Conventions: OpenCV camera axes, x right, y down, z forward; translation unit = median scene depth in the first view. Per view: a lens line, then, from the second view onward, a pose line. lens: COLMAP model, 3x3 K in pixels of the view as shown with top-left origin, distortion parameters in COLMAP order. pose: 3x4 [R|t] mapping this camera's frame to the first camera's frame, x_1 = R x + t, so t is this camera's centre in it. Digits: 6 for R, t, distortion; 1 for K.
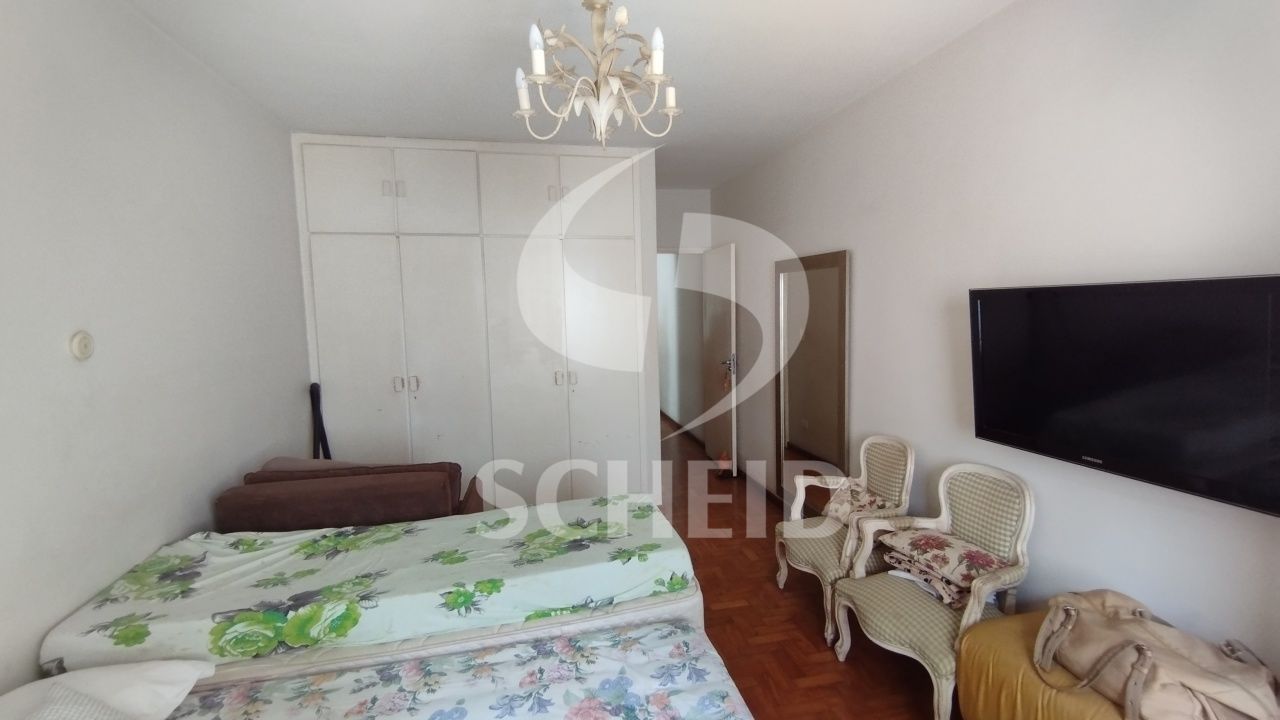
lens RADIAL K [[594.2, 0, 662.1], [0, 594.2, 363.0], [0, 0, 1]] dist [0.004526, -0.000344]
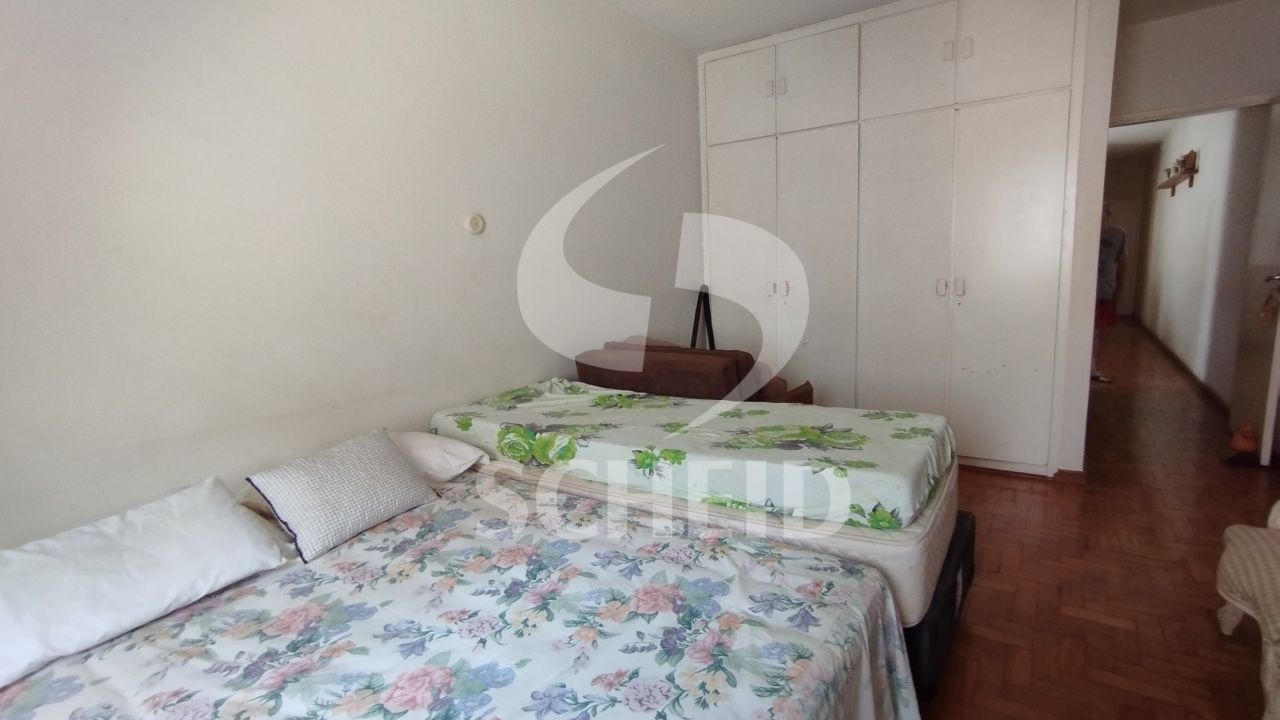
lens RADIAL K [[594.2, 0, 662.1], [0, 594.2, 363.0], [0, 0, 1]] dist [0.004526, -0.000344]
pose [[0.673977, 0.106144, -0.731087, 0.386584], [-0.042122, 0.993536, 0.105417, 0.129270], [0.737550, -0.040254, 0.674091, 0.355337]]
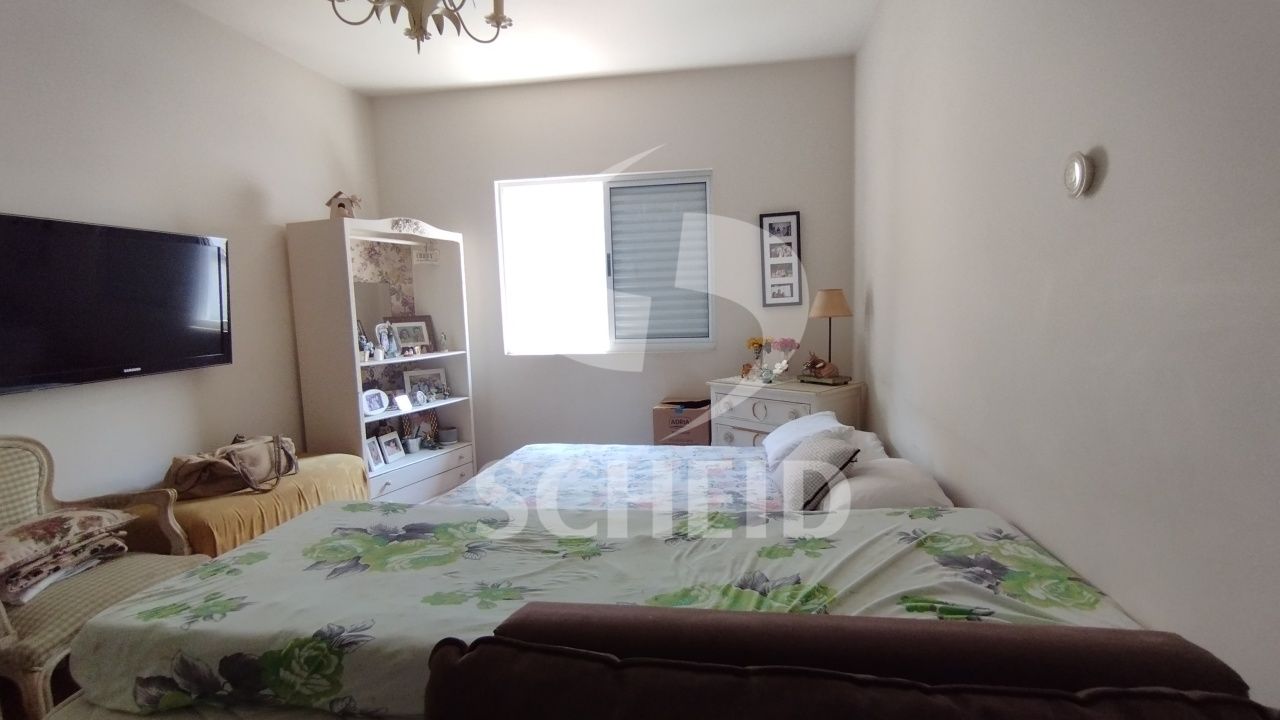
lens RADIAL K [[594.2, 0, 662.1], [0, 594.2, 363.0], [0, 0, 1]] dist [0.004526, -0.000344]
pose [[-0.925127, 0.011138, 0.379493, -0.789797], [0.093229, 0.975629, 0.198638, 0.003033], [-0.368032, 0.219145, -0.903619, 1.719072]]
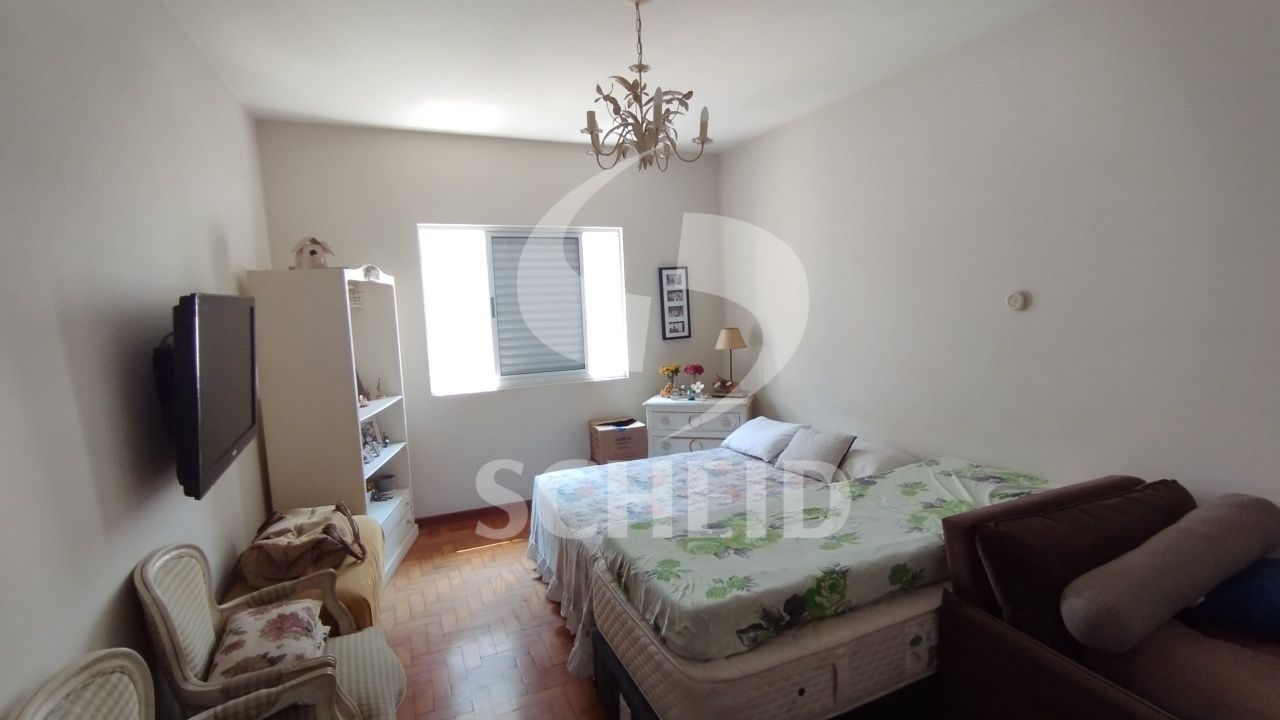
lens RADIAL K [[594.2, 0, 662.1], [0, 594.2, 363.0], [0, 0, 1]] dist [0.004526, -0.000344]
pose [[-0.982168, 0.077499, -0.171287, 0.109711], [0.037952, 0.974058, 0.223094, -0.223151], [0.184133, 0.212615, -0.959630, 2.190136]]
